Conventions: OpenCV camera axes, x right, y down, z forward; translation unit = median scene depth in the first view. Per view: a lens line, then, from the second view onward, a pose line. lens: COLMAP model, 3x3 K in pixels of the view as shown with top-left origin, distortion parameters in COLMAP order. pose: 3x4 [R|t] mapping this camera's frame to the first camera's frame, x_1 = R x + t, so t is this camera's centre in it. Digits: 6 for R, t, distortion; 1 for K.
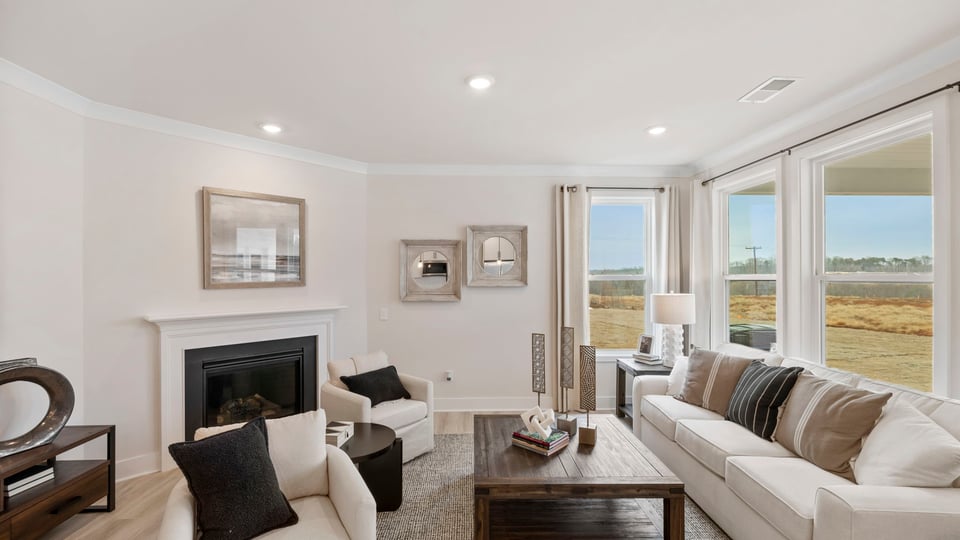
lens RADIAL K [[411.2, 0, 481.8], [0, 411.2, 276.5], [0, 0, 1]] dist [-0.000435, -0.000092]
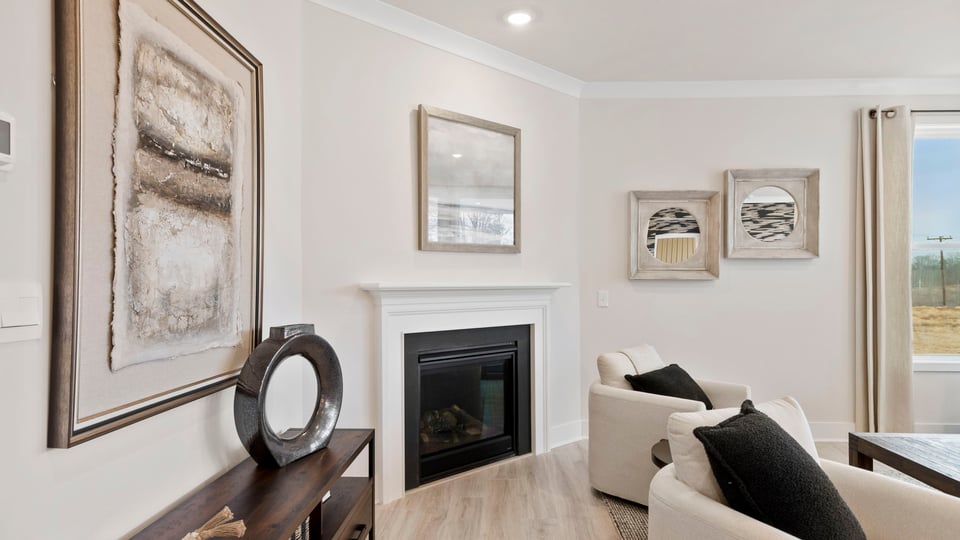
lens RADIAL K [[563.7, 0, 480.9], [0, 563.7, 278.1], [0, 0, 1]] dist [0.004145, 0.000028]
pose [[0.997460, 0.002373, -0.071187, -0.434559], [-0.002938, 0.999965, -0.007830, 0.075343], [0.071166, 0.008020, 0.997432, 0.036690]]
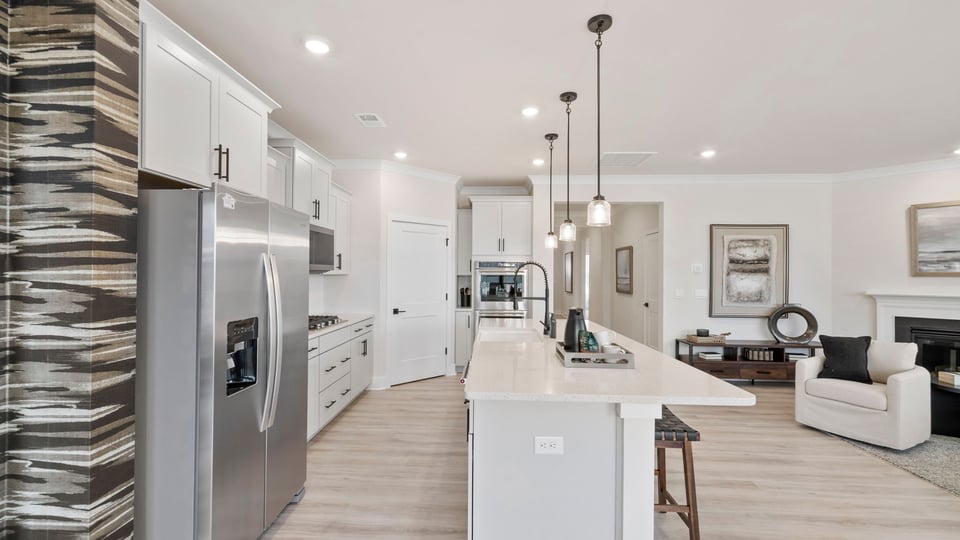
lens RADIAL K [[405.4, 0, 480.0], [0, 405.4, 270.0], [0, 0, 1]] dist [-0.000887, -0.000157]
pose [[-0.075380, -0.009909, -0.997106, 0.723838], [-0.007310, 0.999929, -0.009384, 0.027768], [0.997128, 0.006582, -0.075447, -0.335193]]
